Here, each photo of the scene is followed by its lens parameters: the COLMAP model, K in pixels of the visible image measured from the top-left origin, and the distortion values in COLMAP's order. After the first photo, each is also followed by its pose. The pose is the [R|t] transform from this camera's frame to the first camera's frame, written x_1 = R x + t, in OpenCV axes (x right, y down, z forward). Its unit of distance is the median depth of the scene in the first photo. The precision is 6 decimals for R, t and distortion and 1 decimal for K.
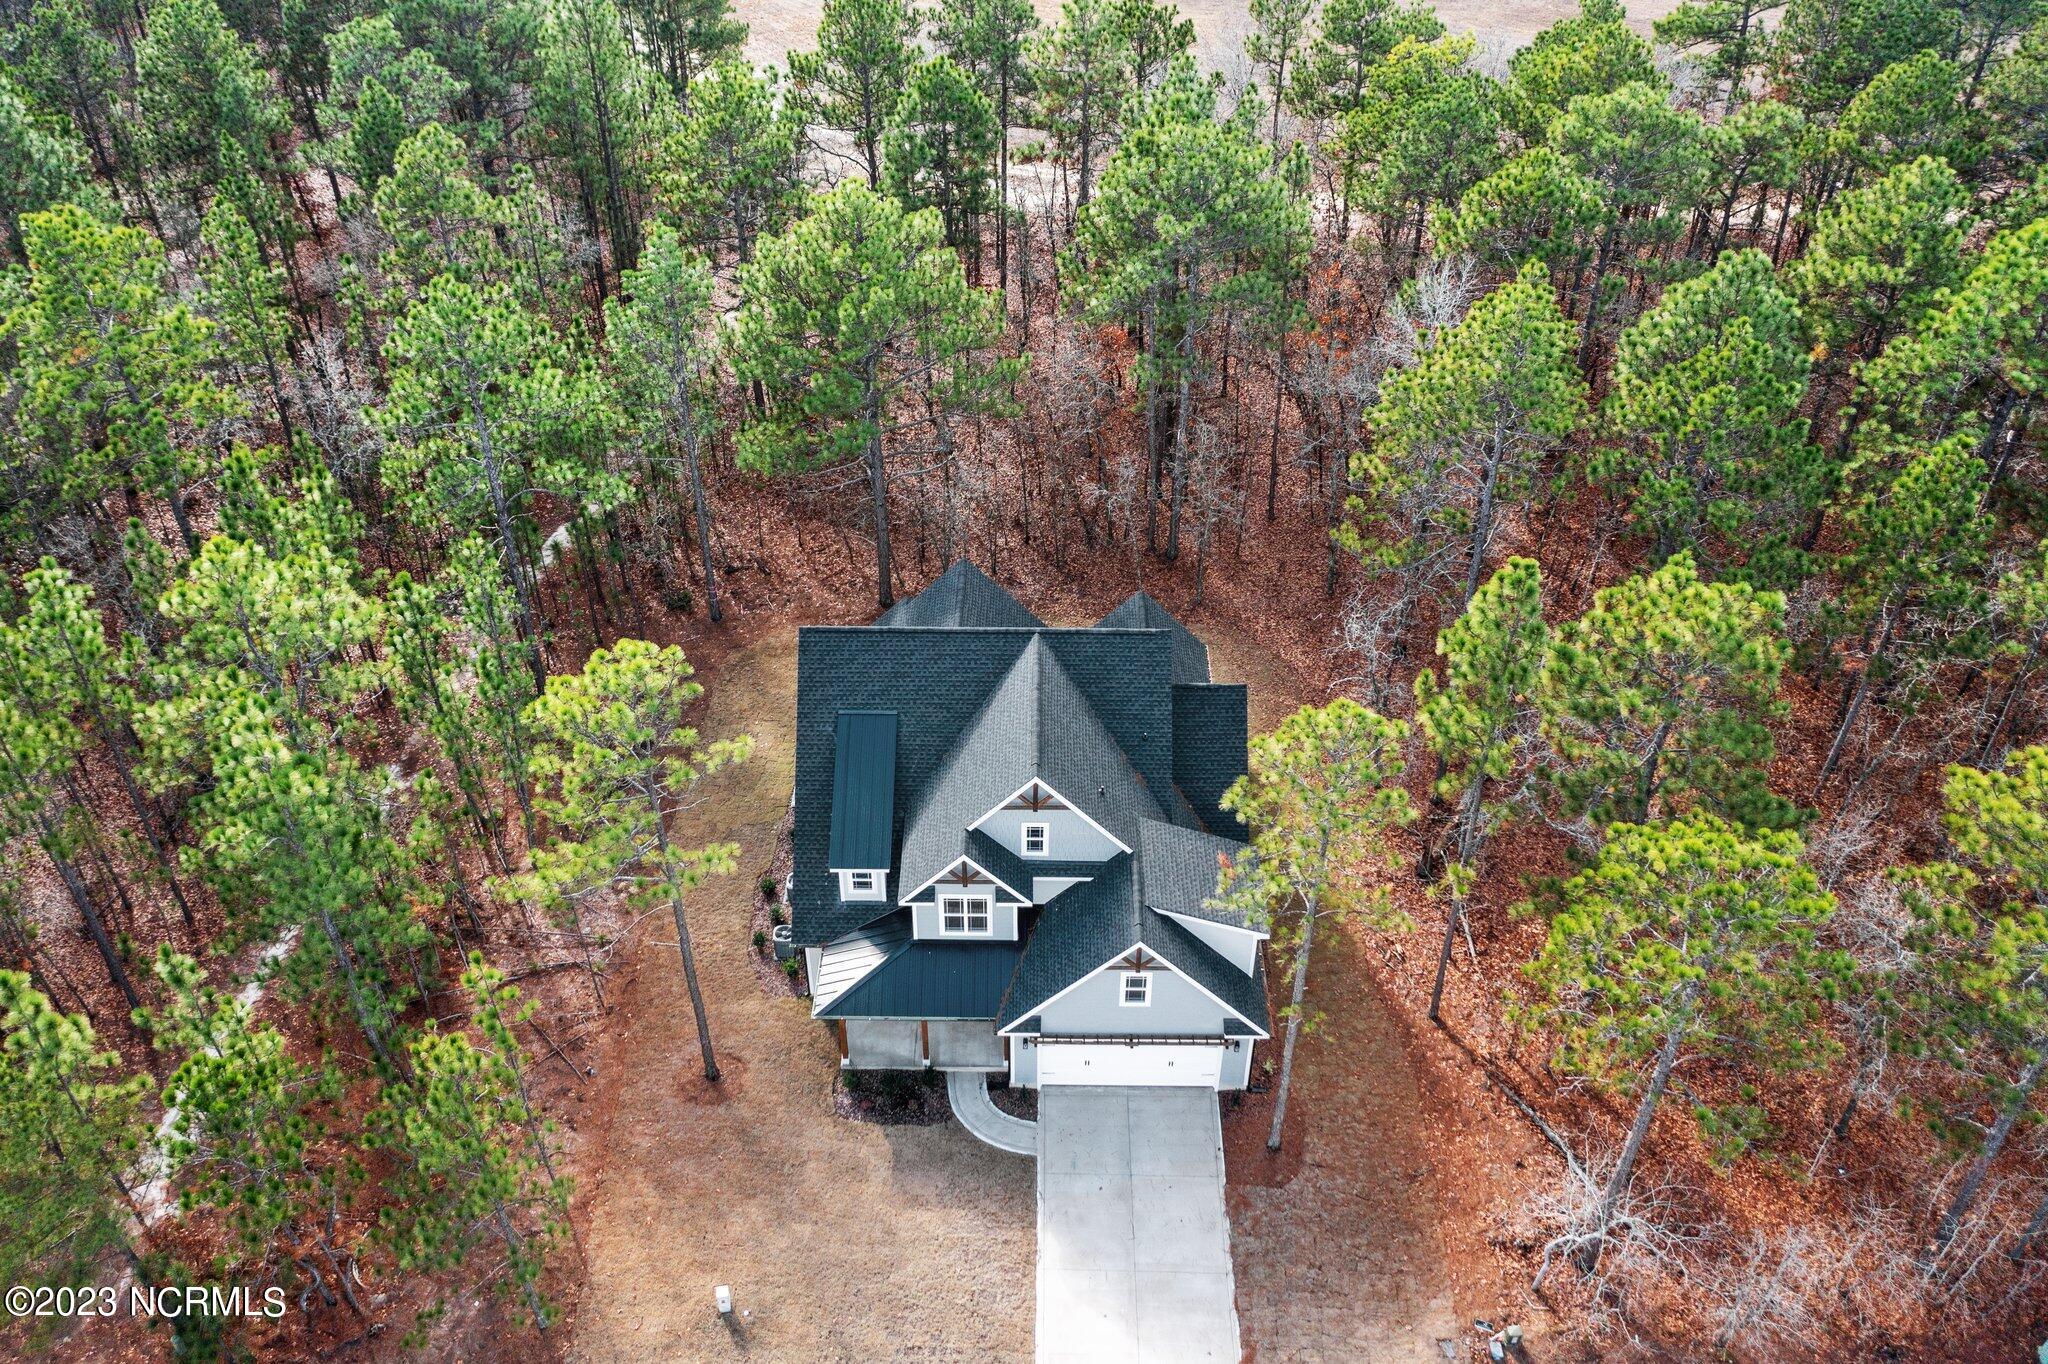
lens RADIAL K [[1622.5, 0, 1028.3], [0, 1622.5, 694.1], [0, 0, 1]] dist [0.008744, -0.004822]
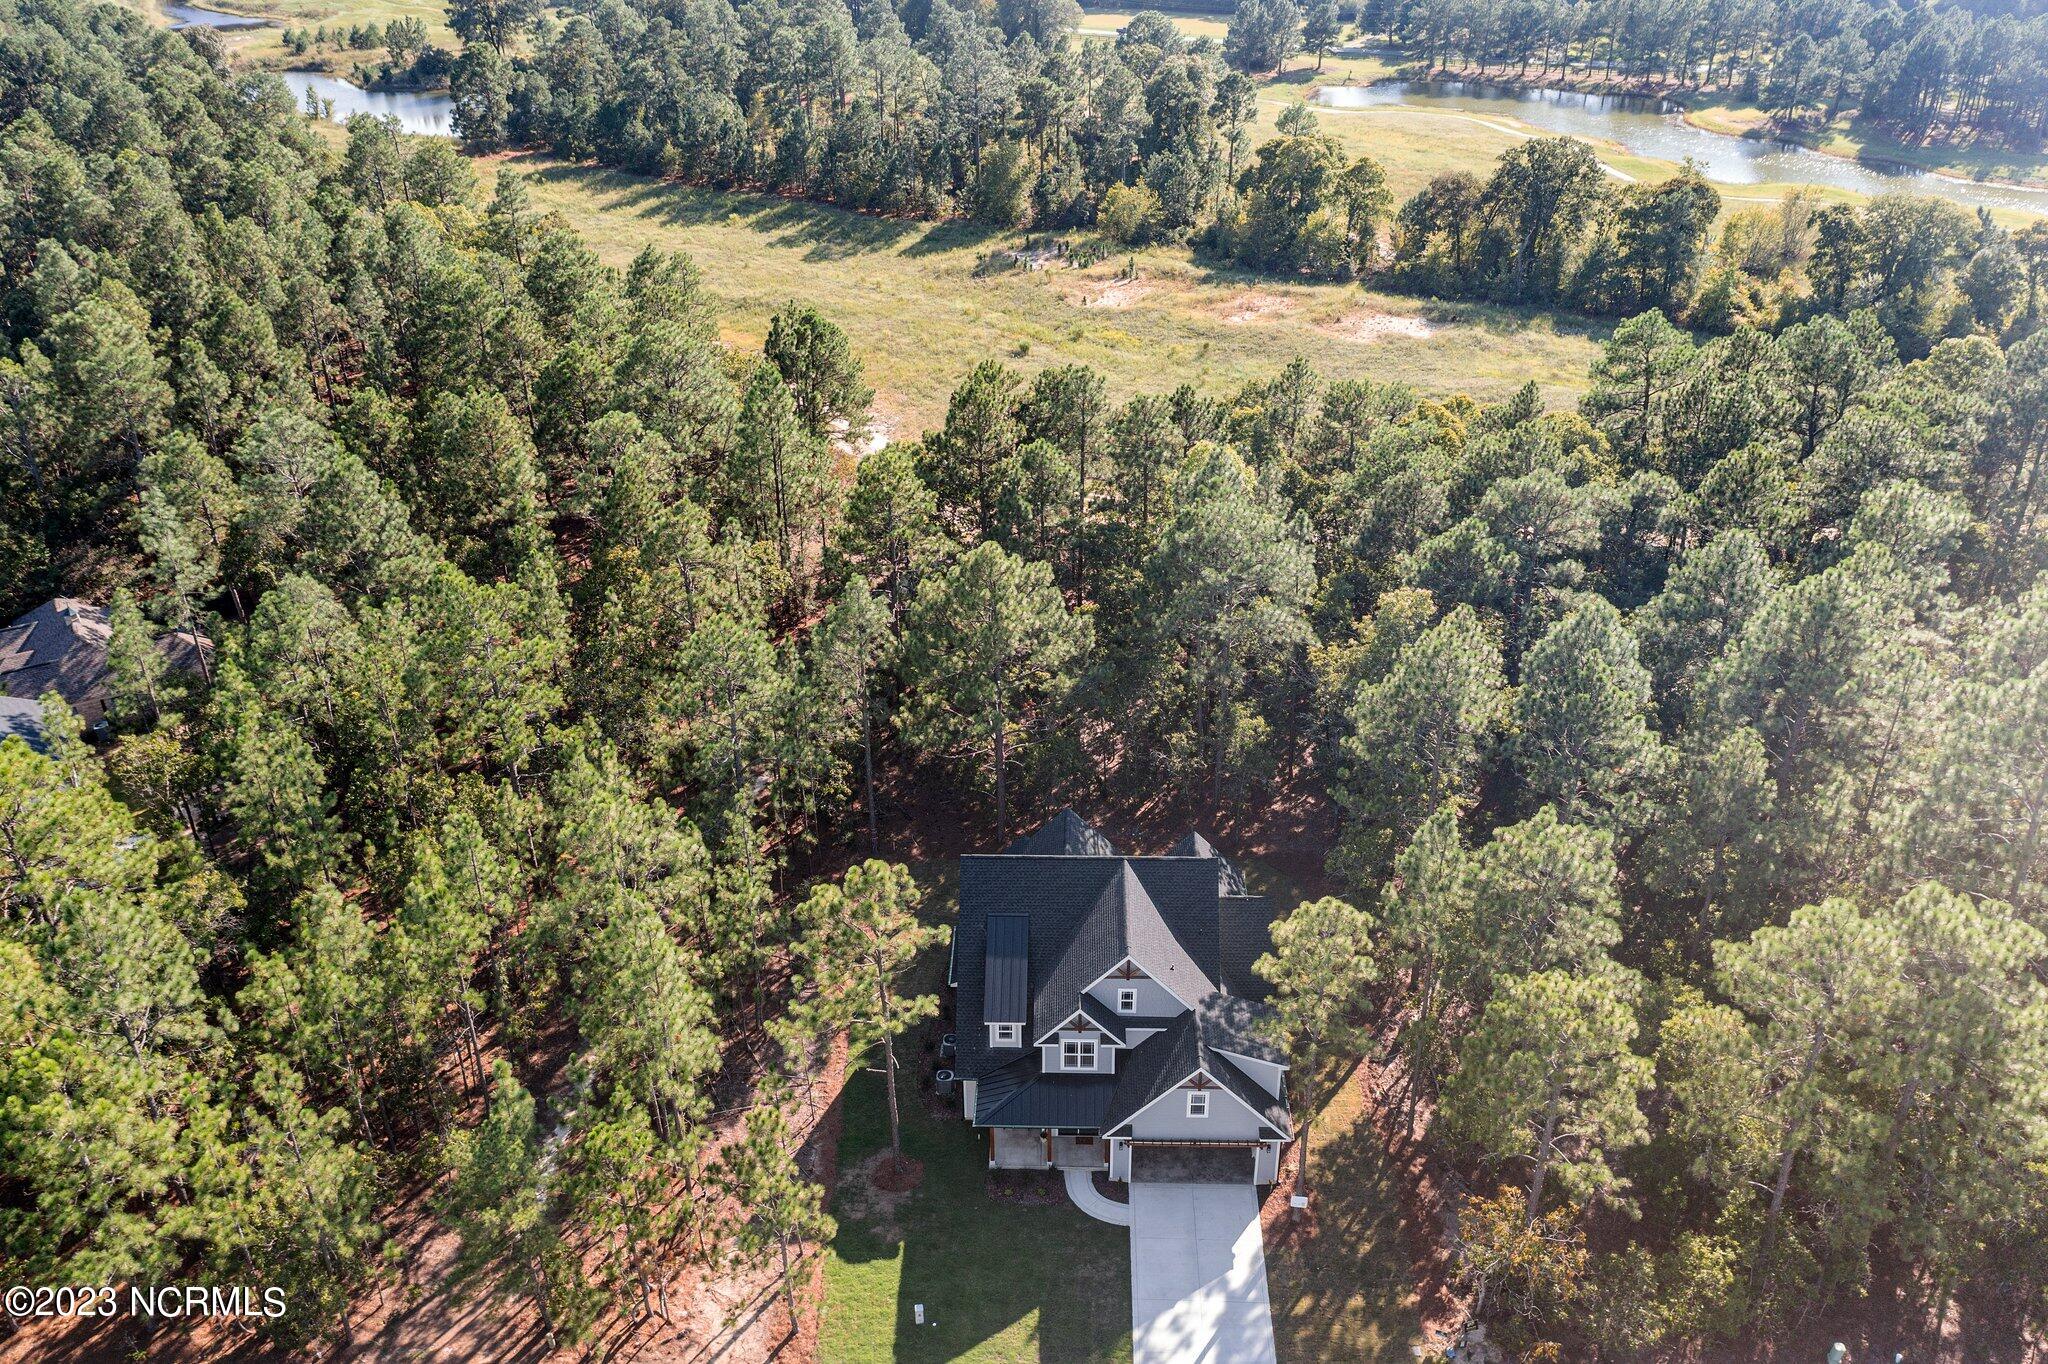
lens RADIAL K [[1628.7, 0, 1020.3], [0, 1628.7, 680.2], [0, 0, 1]] dist [-0.007920, 0.008713]
pose [[0.999641, -0.001829, -0.026713, -0.052237], [-0.002438, 0.987303, -0.158830, 0.037856], [0.026665, 0.158838, 0.986944, -0.491296]]
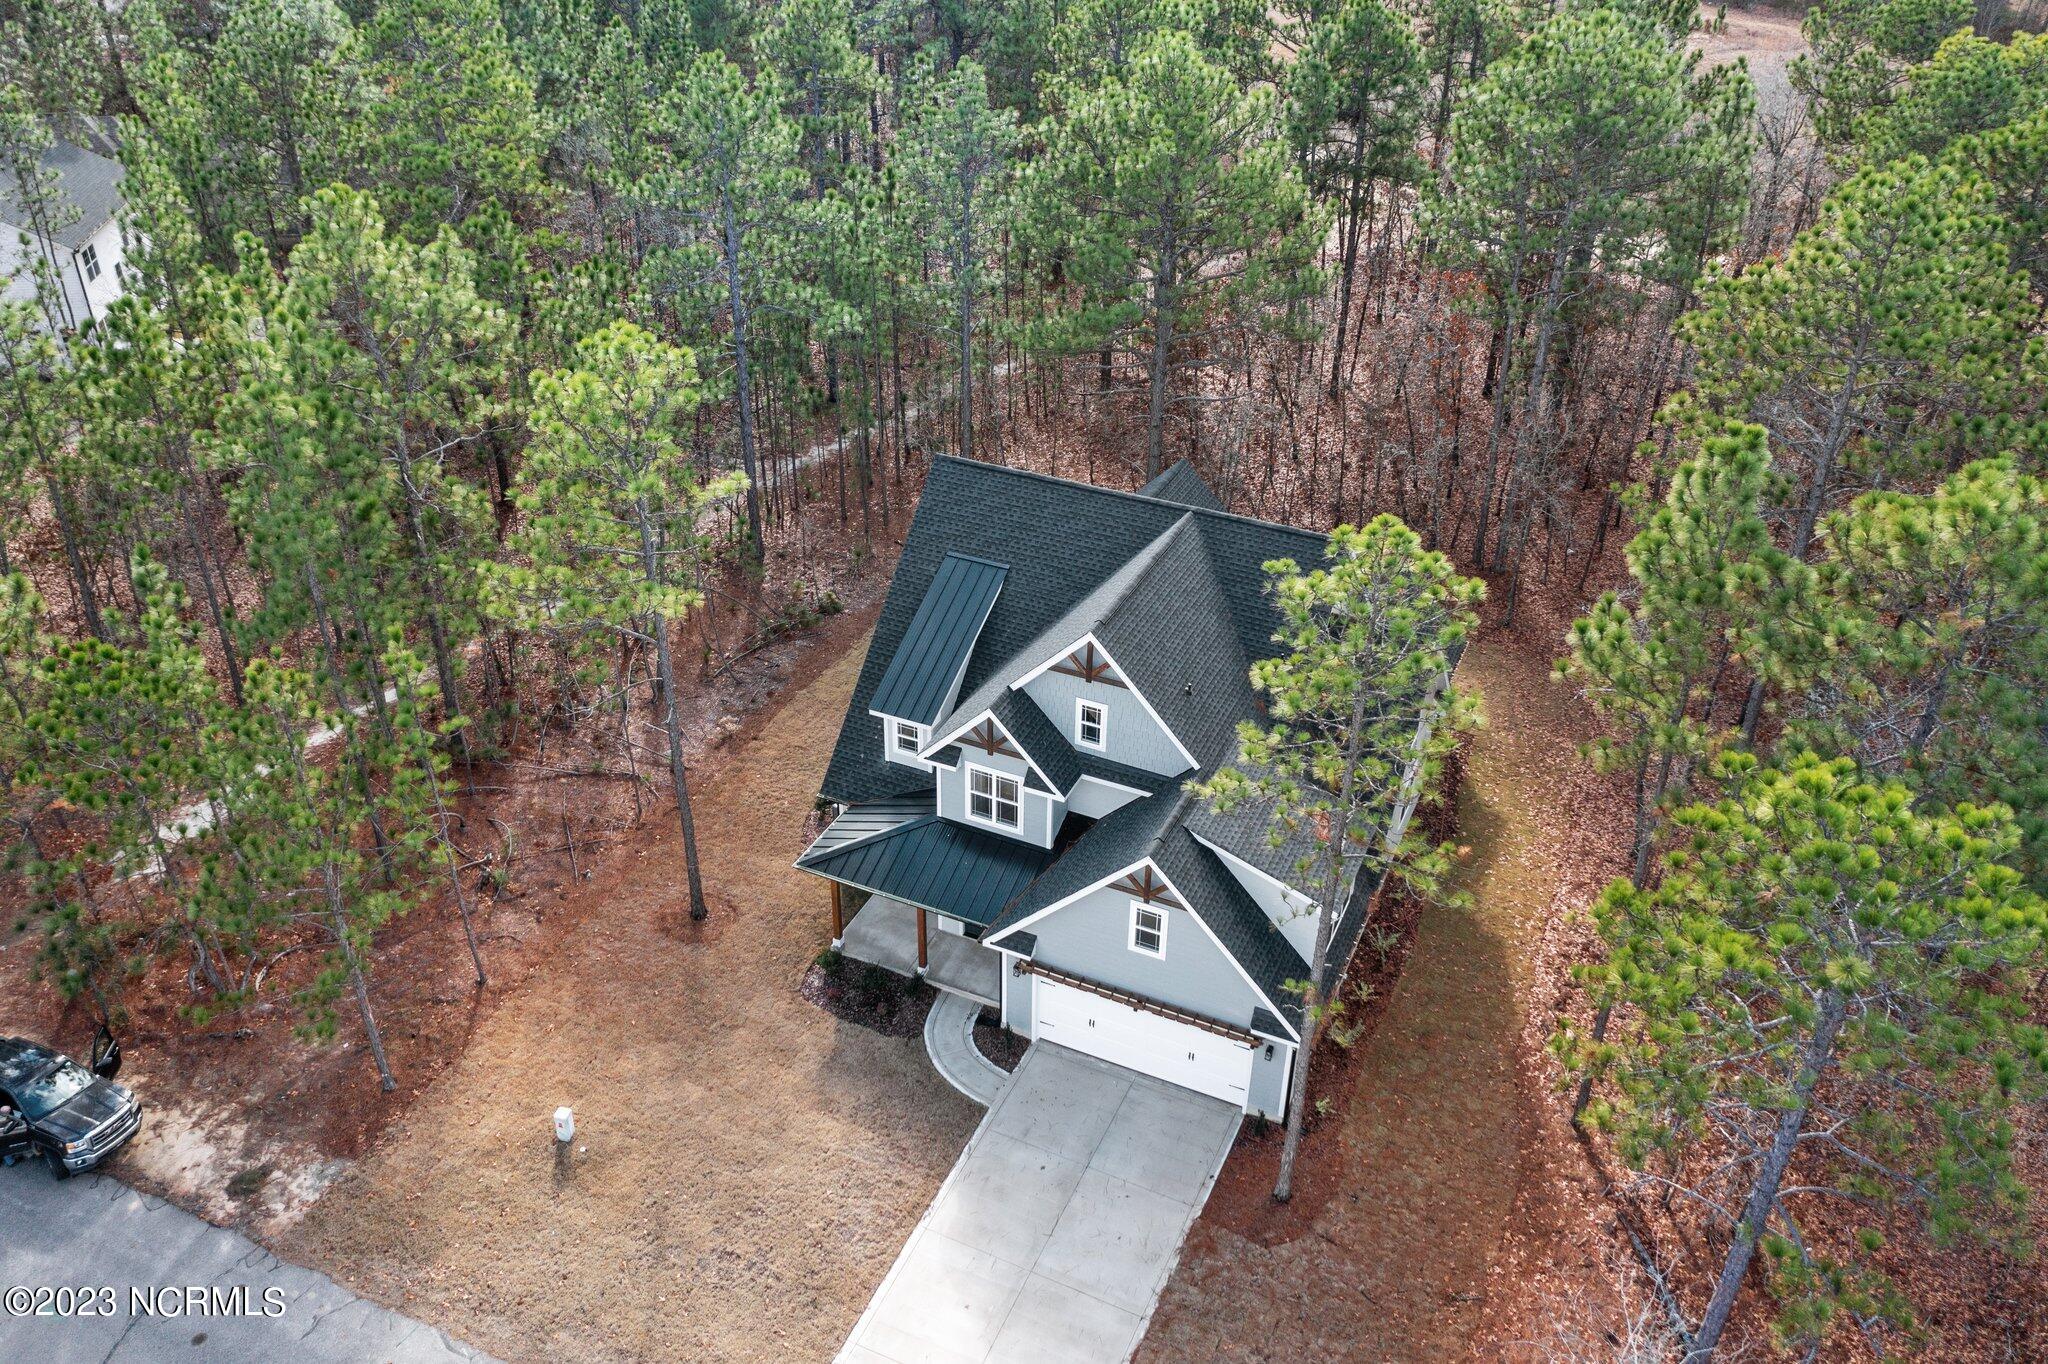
lens RADIAL K [[1622.5, 0, 1021.4], [0, 1622.5, 682.3], [0, 0, 1]] dist [0.008744, -0.004822]
pose [[0.912241, 0.227746, -0.340512, 0.243669], [-0.264136, 0.962362, -0.063967, 0.130066], [0.313128, 0.148294, 0.938062, 0.225213]]
